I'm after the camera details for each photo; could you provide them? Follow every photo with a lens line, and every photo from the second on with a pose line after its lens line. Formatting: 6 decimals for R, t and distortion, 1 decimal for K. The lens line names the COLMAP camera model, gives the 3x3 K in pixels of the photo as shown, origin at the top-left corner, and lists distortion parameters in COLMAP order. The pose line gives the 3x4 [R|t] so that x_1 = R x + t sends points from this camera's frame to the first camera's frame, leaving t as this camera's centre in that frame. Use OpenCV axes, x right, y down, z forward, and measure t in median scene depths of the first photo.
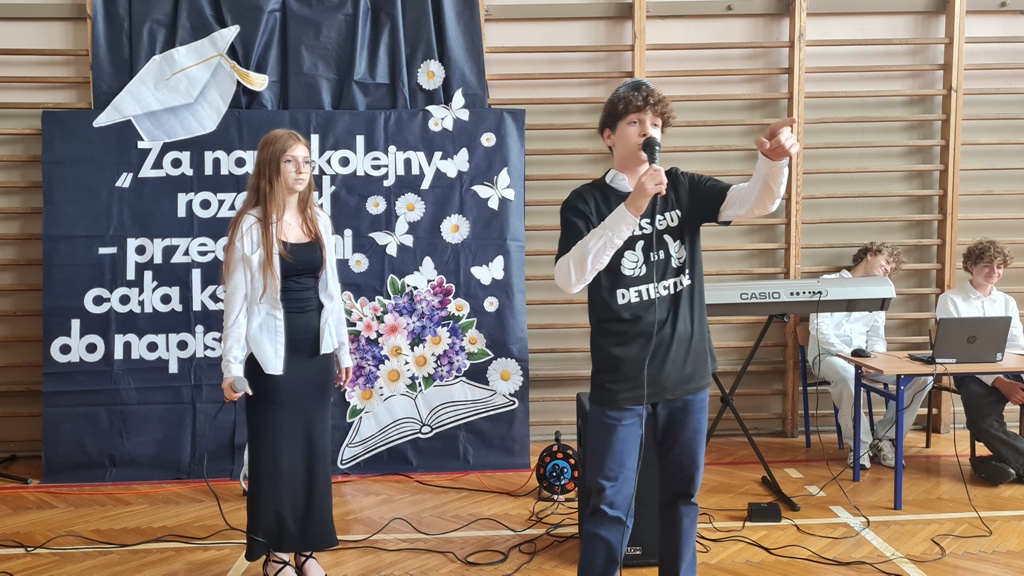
lens RADIAL K [[843.9, 0, 517.4], [0, 843.9, 291.5], [0, 0, 1]] dist [0.054999, -0.038795]
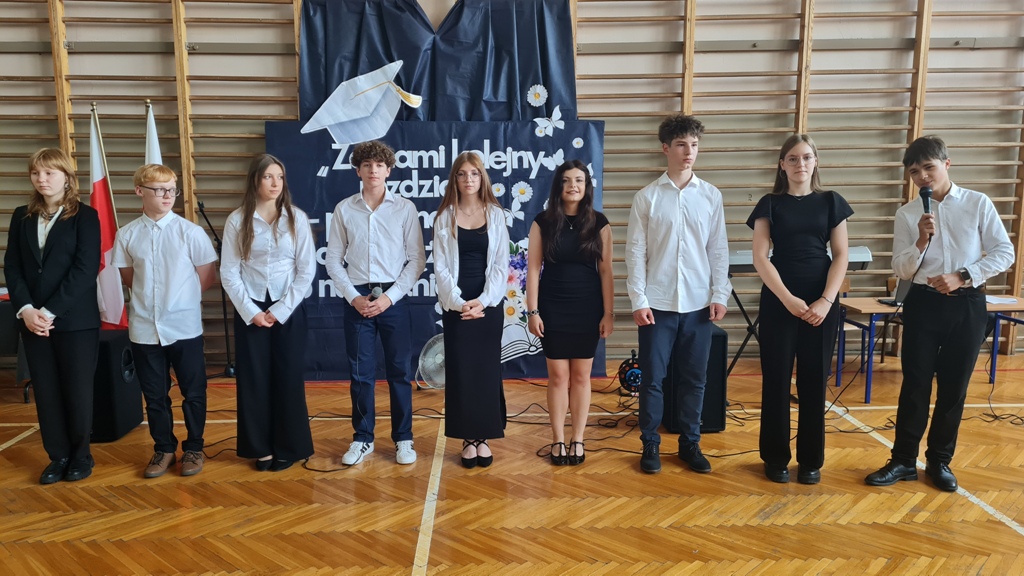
lens RADIAL K [[753.6, 0, 503.8], [0, 753.6, 289.3], [0, 0, 1]] dist [0.057169, -0.039370]
pose [[0.999859, 0.009625, -0.013764, -0.138166], [-0.008771, 0.998108, 0.060853, -0.013804], [0.014324, -0.060724, 0.998052, -0.260187]]
